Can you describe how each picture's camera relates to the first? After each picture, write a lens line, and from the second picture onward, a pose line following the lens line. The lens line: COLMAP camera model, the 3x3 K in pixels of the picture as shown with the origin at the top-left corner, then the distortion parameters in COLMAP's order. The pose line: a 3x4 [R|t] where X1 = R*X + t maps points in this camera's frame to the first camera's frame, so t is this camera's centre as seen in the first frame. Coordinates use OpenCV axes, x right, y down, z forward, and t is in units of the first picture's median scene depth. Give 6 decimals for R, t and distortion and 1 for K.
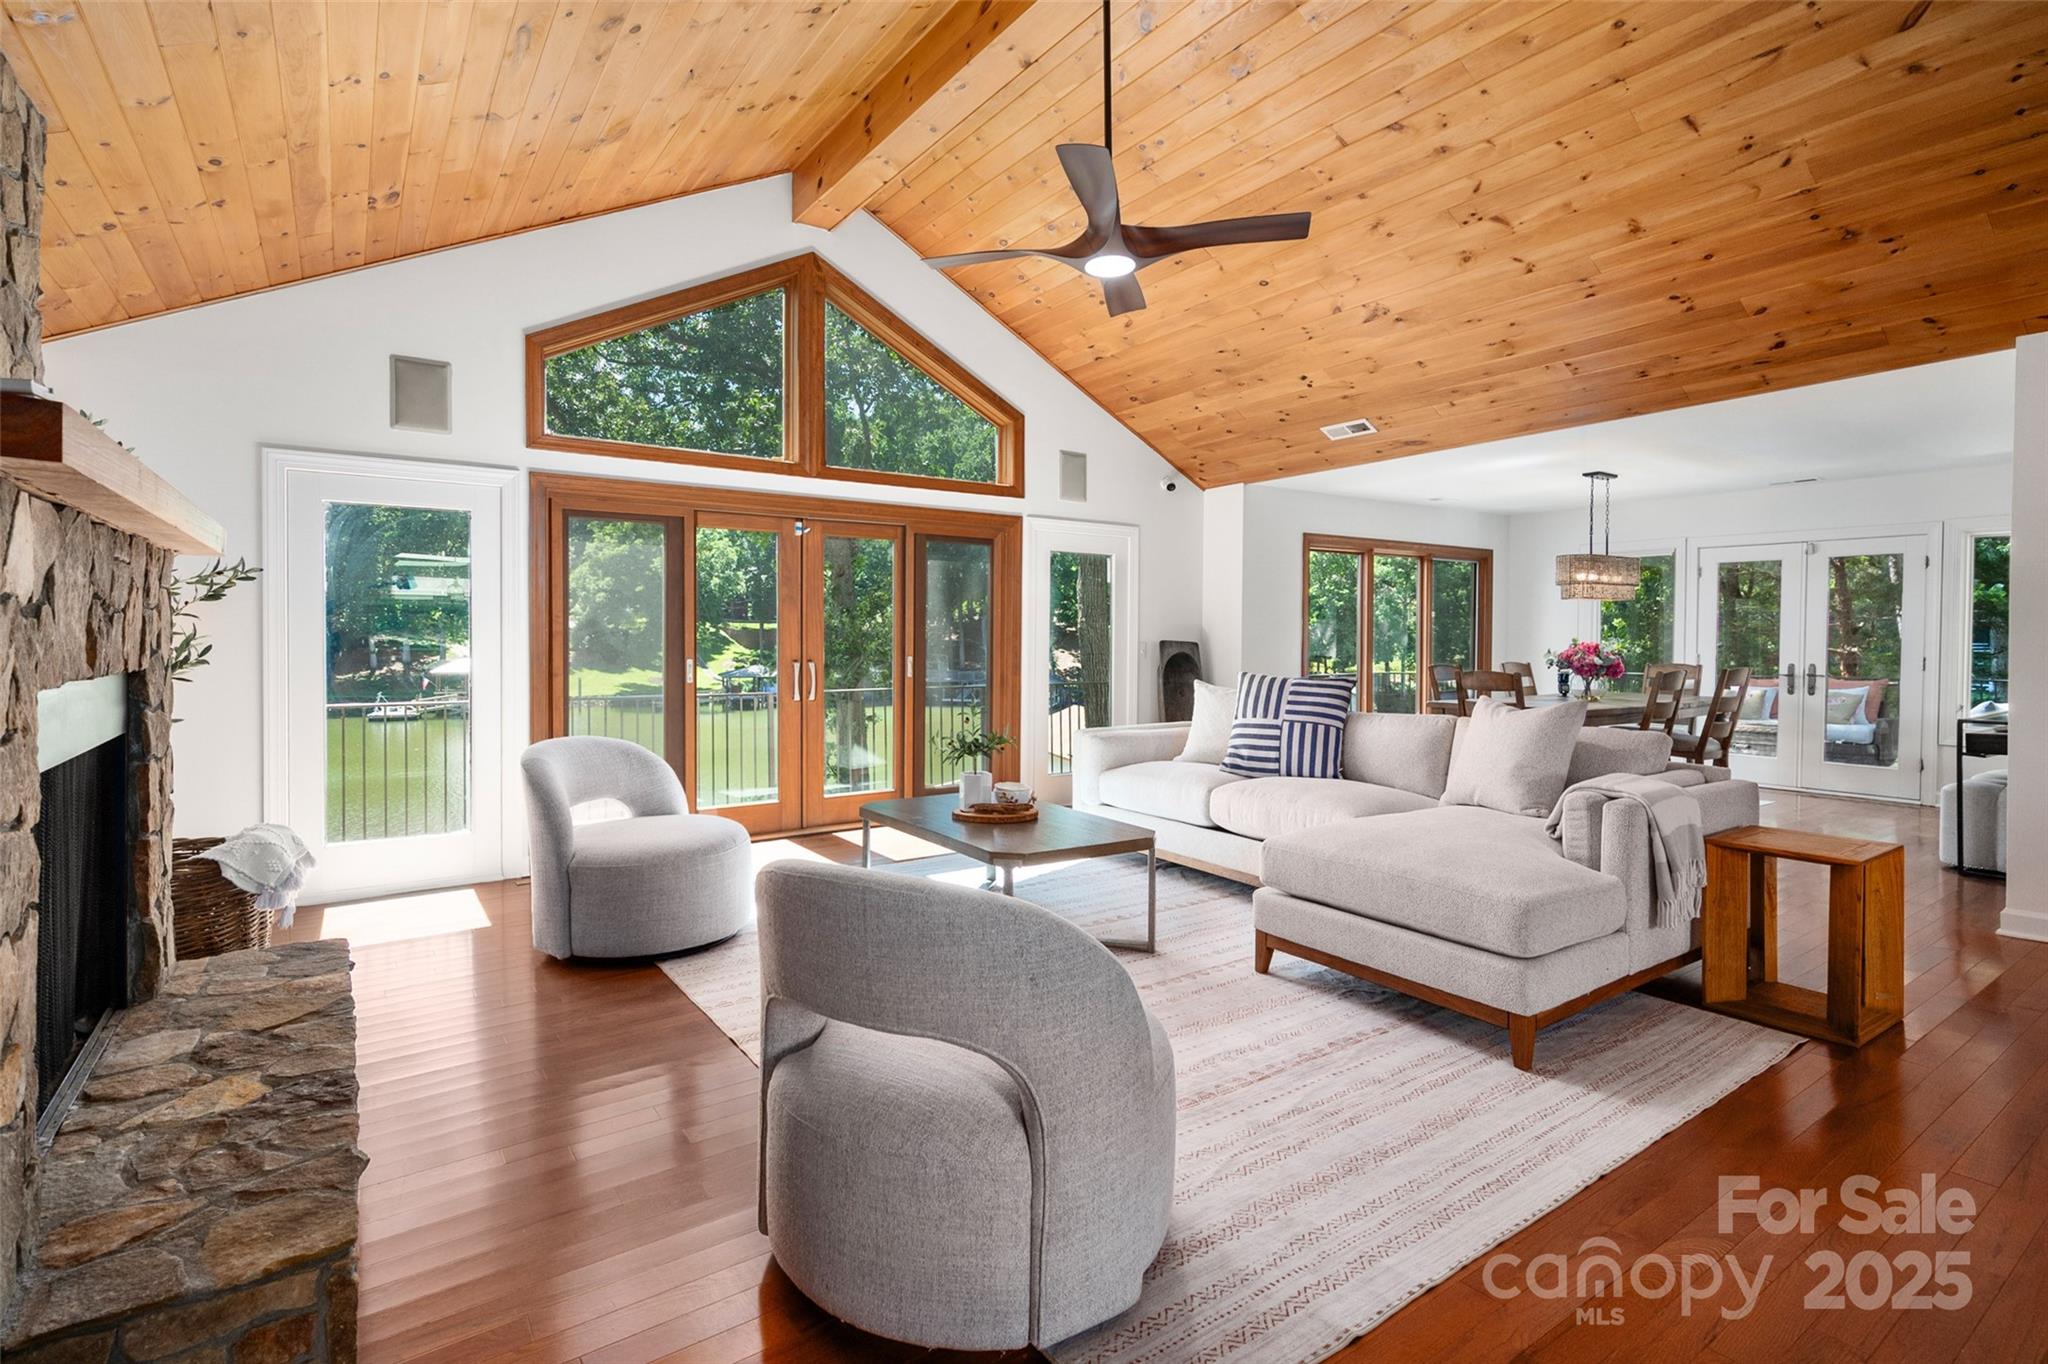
lens RADIAL K [[966.4, 0, 1011.5], [0, 966.4, 650.4], [0, 0, 1]] dist [-0.001187, -0.000236]
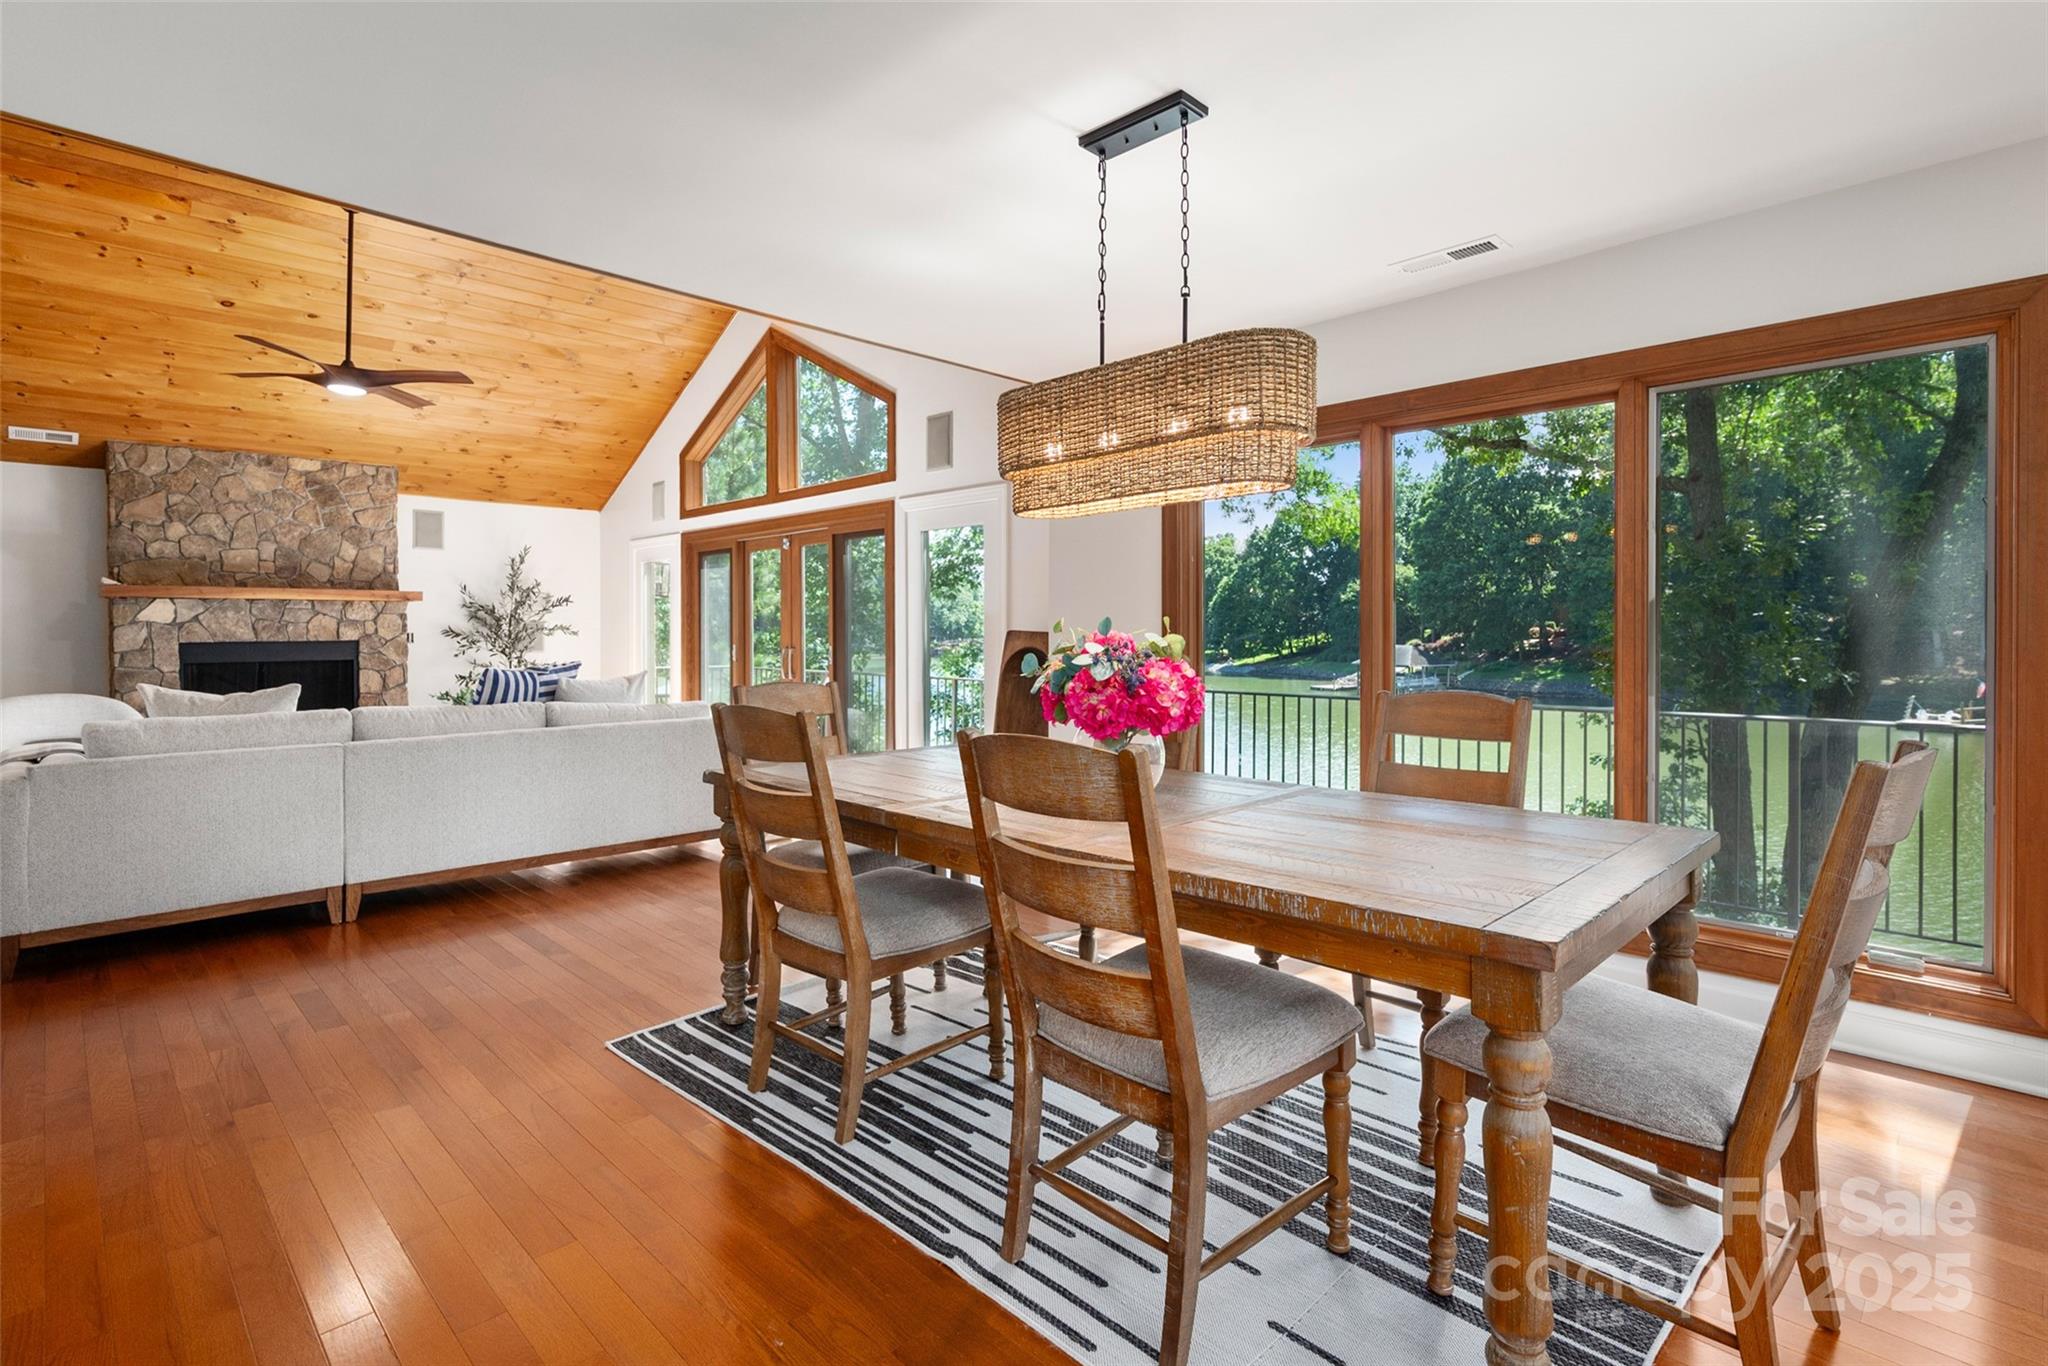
lens RADIAL K [[994.9, 0, 1024.5], [0, 994.9, 636.6], [0, 0, 1]] dist [-0.002722, -0.000831]
pose [[0.173895, 0.001519, -0.984763, 1.146639], [-0.010512, 0.999945, -0.000314, -0.006353], [0.984708, 0.010407, 0.173902, 1.099873]]
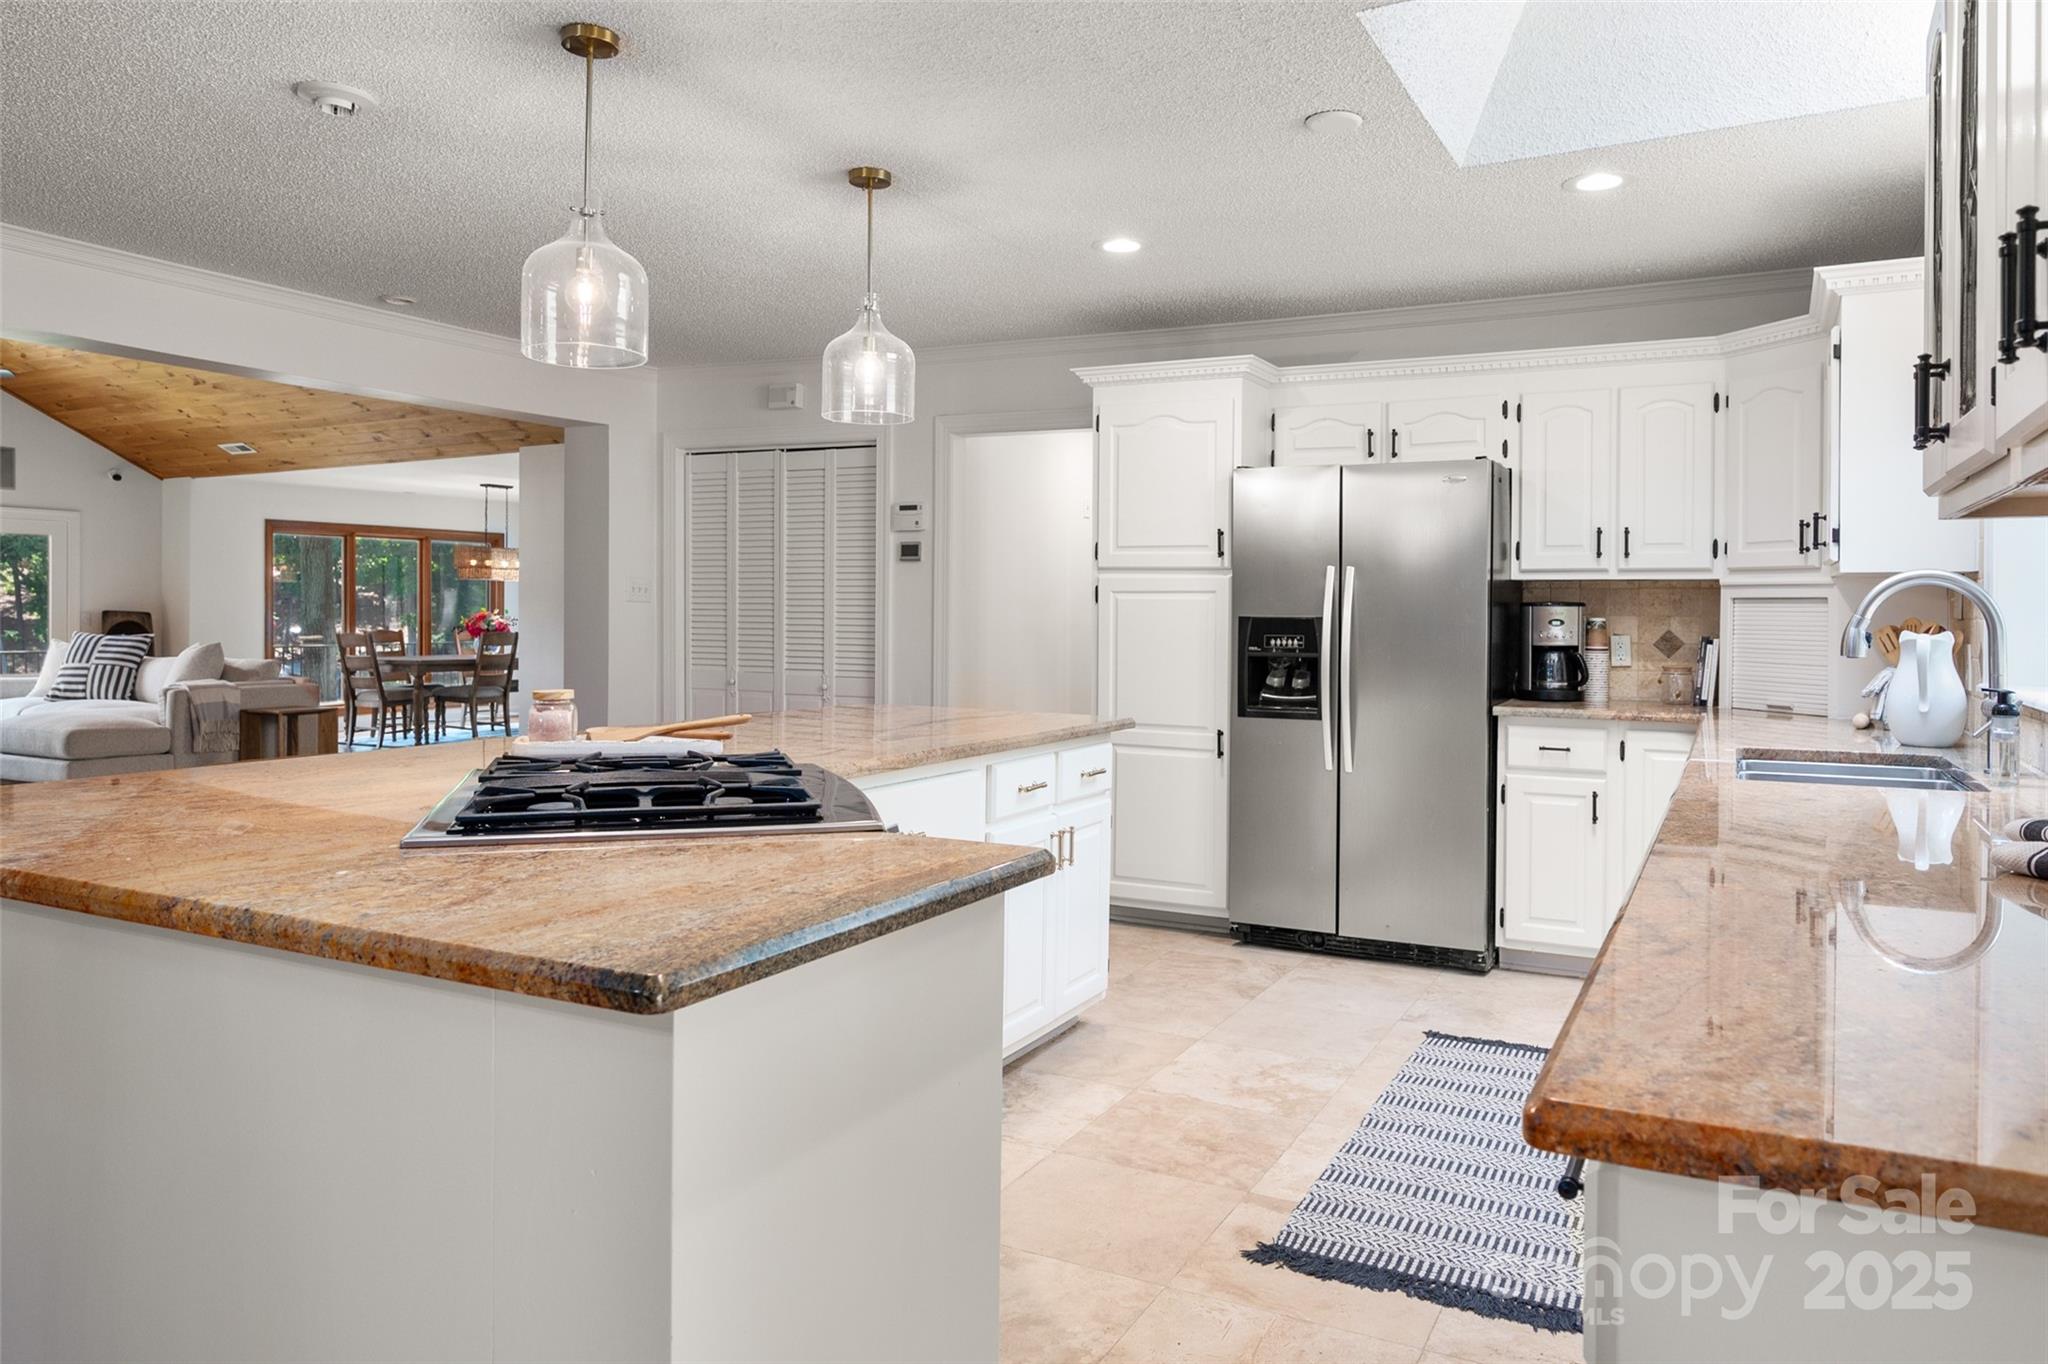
lens RADIAL K [[1394.2, 0, 1031.5], [0, 1394.2, 618.1], [0, 0, 1]] dist [0.002826, 0.001797]
pose [[0.886490, -0.000328, 0.462747, 0.457965], [0.004485, 0.999959, -0.007884, 0.021041], [-0.462725, 0.009065, 0.886455, -1.246796]]
